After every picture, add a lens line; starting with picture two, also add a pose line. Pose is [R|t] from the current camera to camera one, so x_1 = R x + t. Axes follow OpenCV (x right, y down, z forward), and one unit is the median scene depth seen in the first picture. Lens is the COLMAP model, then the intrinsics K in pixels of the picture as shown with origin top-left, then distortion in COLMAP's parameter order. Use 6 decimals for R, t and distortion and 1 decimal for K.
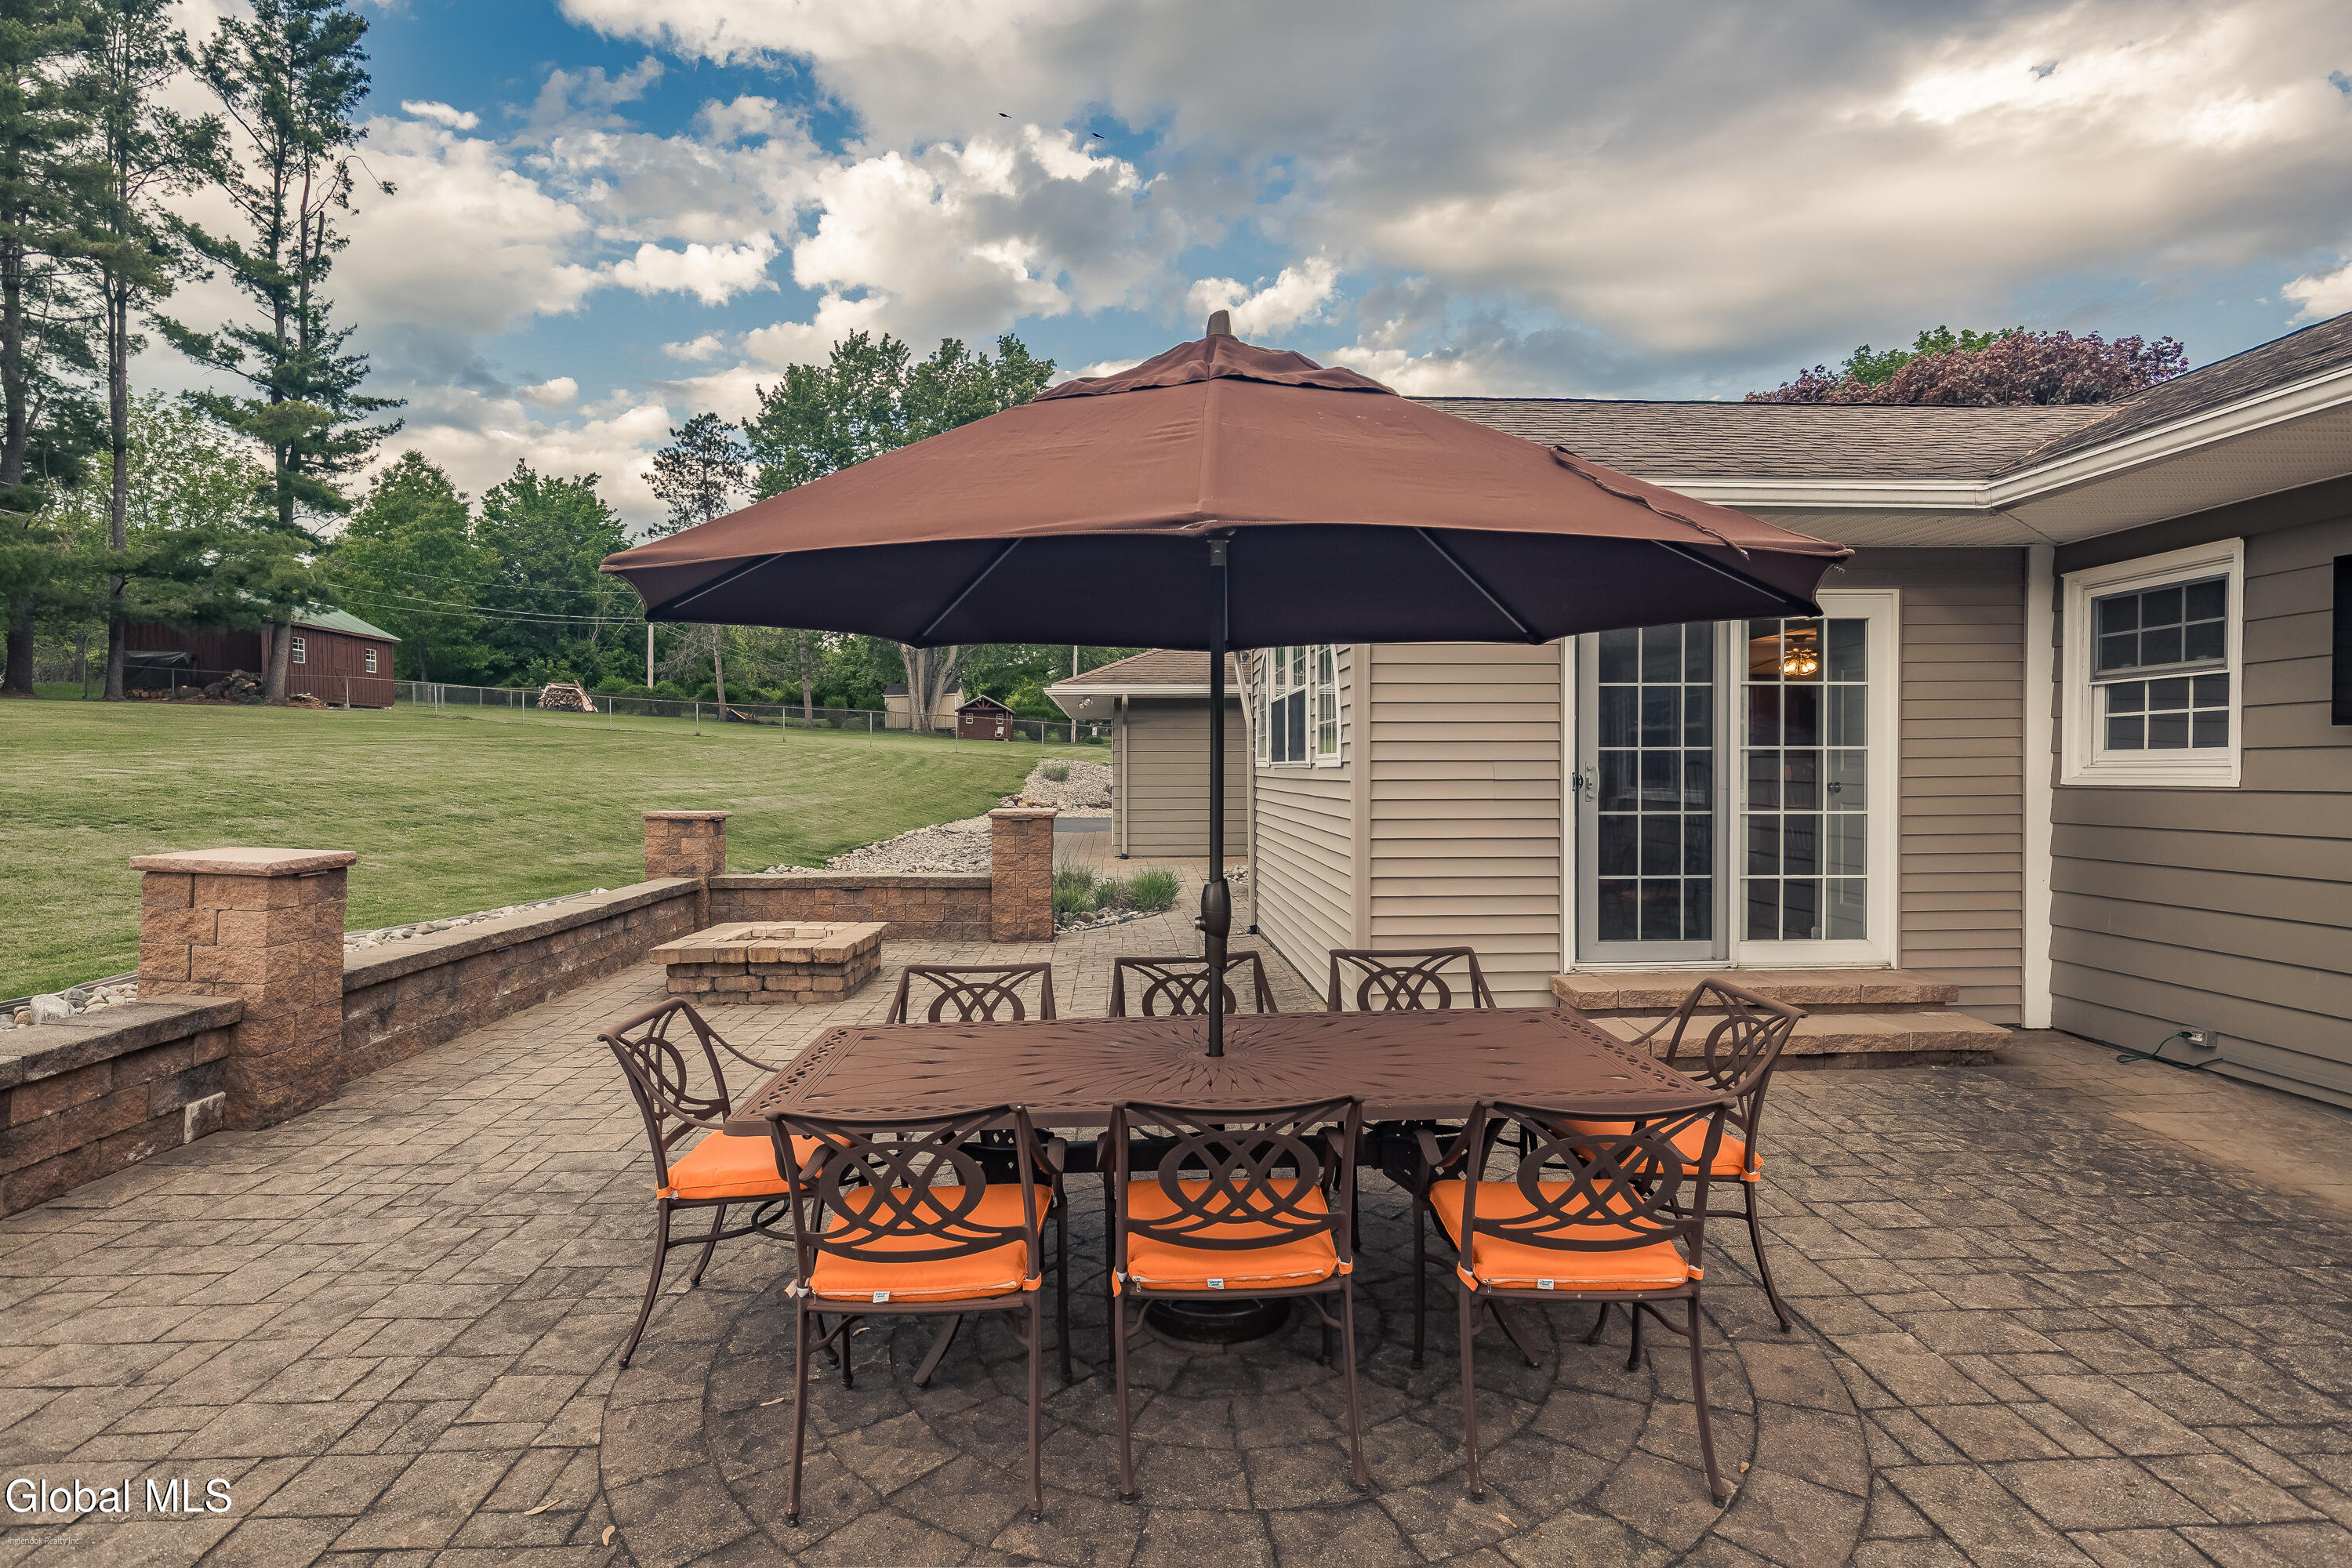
lens RADIAL K [[1233.0, 0, 1169.0], [0, 1233.0, 787.9], [0, 0, 1]] dist [0.004241, -0.000934]
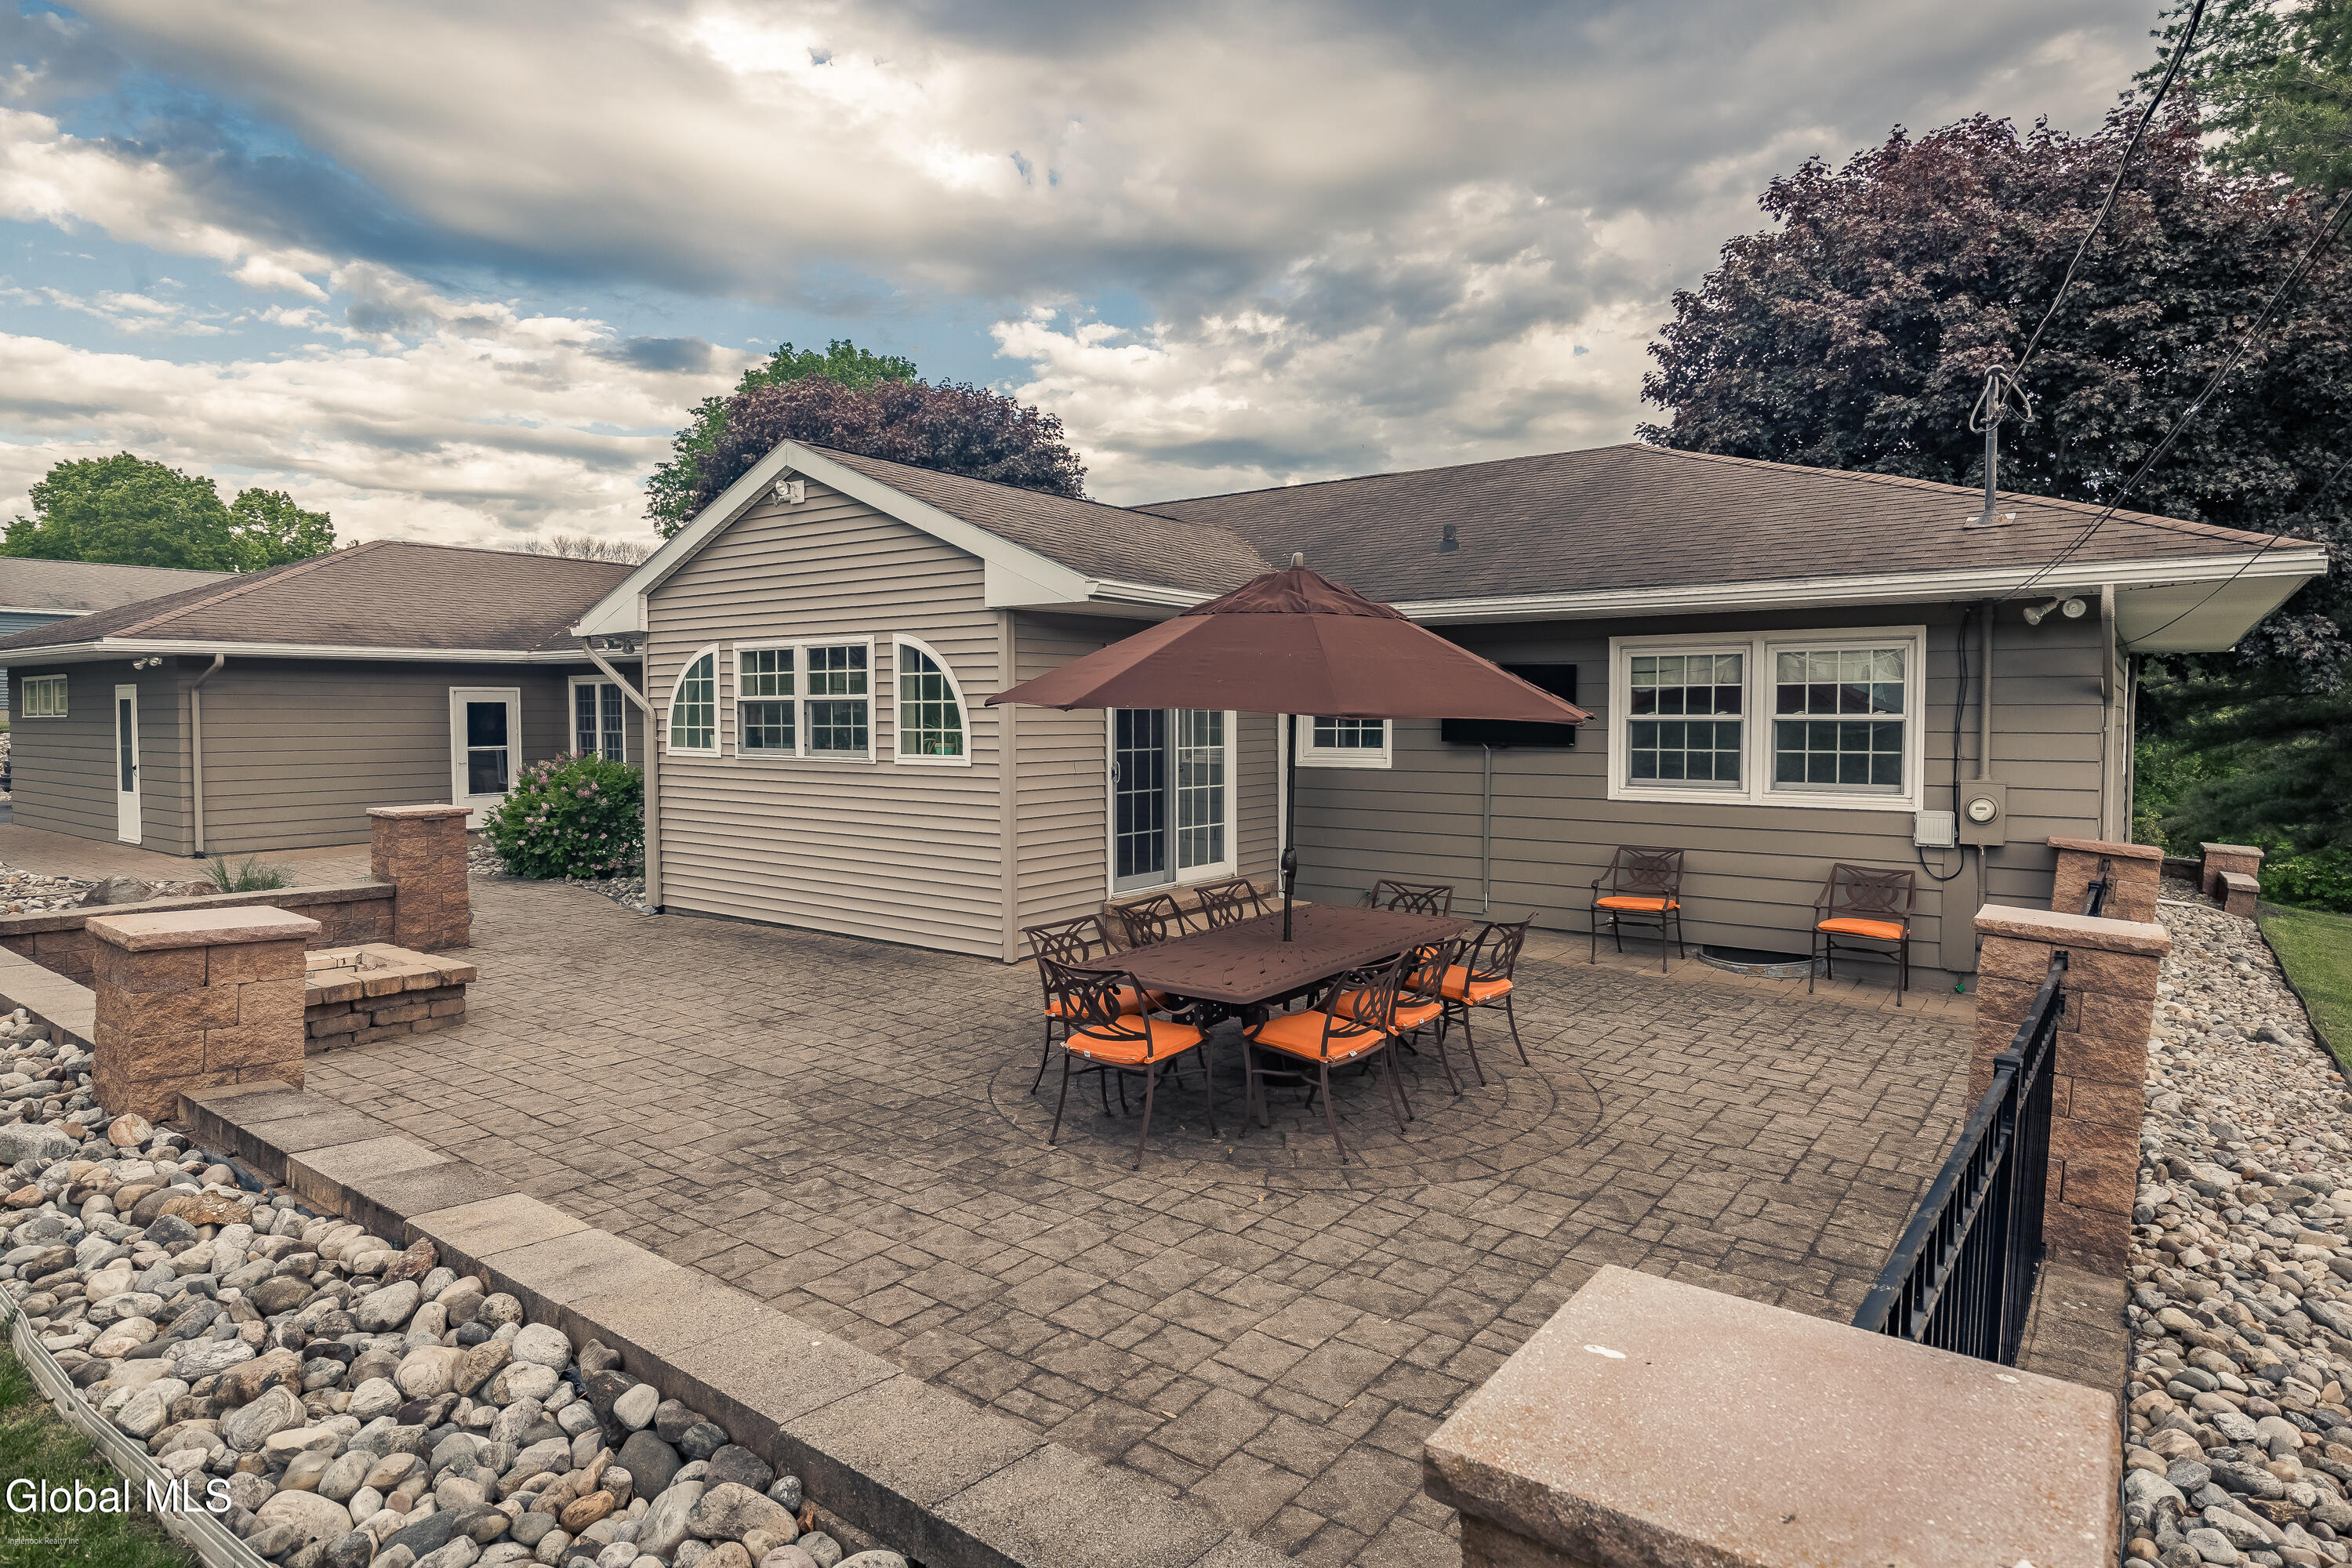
lens RADIAL K [[1303.3, 0, 1177.6], [0, 1303.3, 776.0], [0, 0, 1]] dist [0.003141, 0.000549]
pose [[0.632195, -0.034883, 0.774024, -0.846726], [0.010054, 0.999271, 0.036823, -0.059363], [-0.774744, -0.015497, 0.632085, -0.068386]]
